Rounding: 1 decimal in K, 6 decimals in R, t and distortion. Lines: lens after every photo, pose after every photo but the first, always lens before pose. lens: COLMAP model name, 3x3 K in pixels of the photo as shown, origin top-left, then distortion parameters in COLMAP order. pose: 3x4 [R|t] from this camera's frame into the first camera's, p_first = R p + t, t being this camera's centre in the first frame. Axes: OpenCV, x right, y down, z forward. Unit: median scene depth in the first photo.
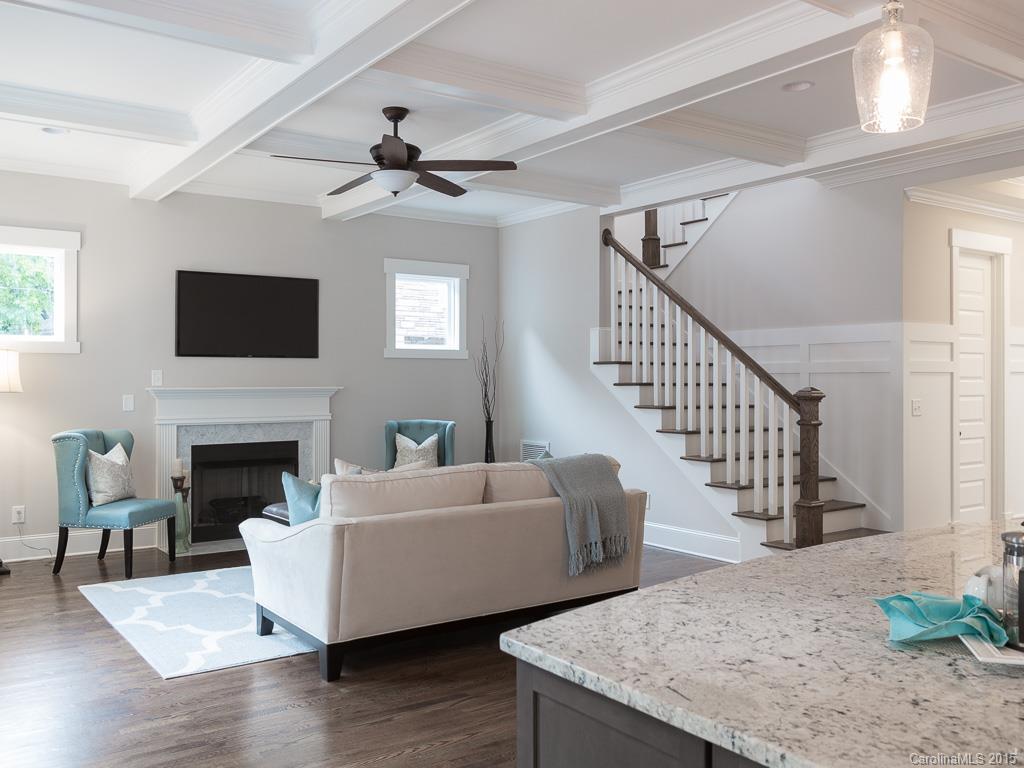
lens RADIAL K [[898.2, 0, 512.0], [0, 898.2, 384.0], [0, 0, 1]] dist [0.006997, 0.001138]
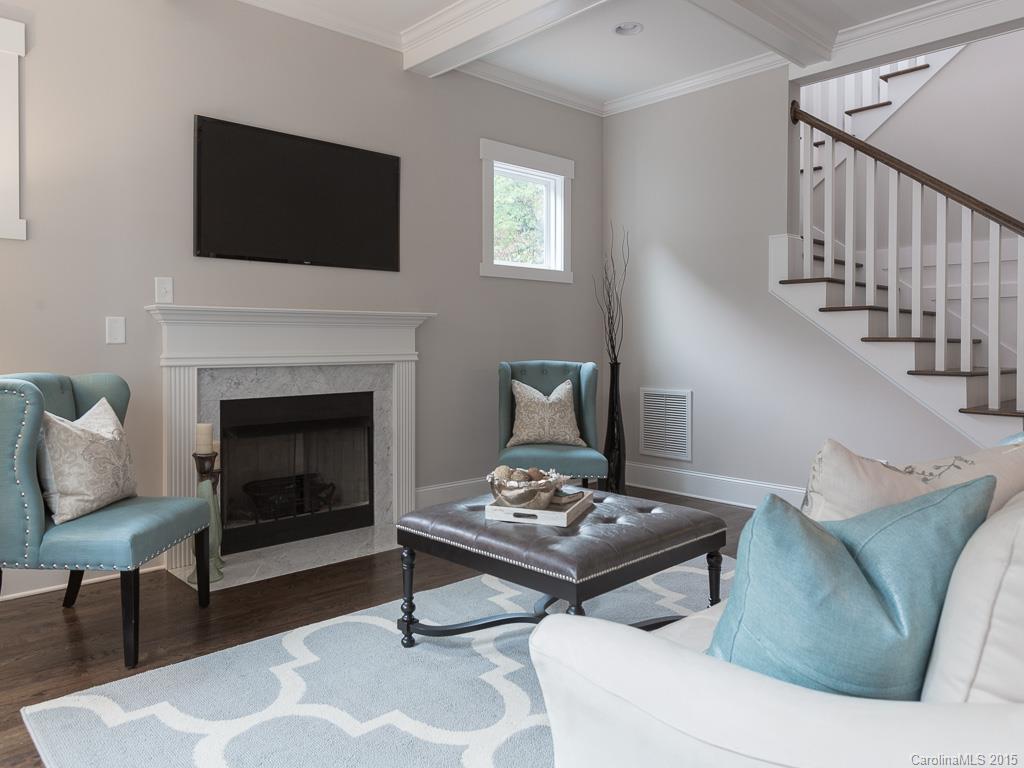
lens RADIAL K [[730.4, 0, 509.8], [0, 730.4, 355.0], [0, 0, 1]] dist [-0.002261, -0.001557]
pose [[0.992014, -0.003002, 0.126093, -0.213599], [0.001233, 0.999900, 0.014108, 0.028988], [-0.126123, -0.013840, 0.991918, 0.456444]]
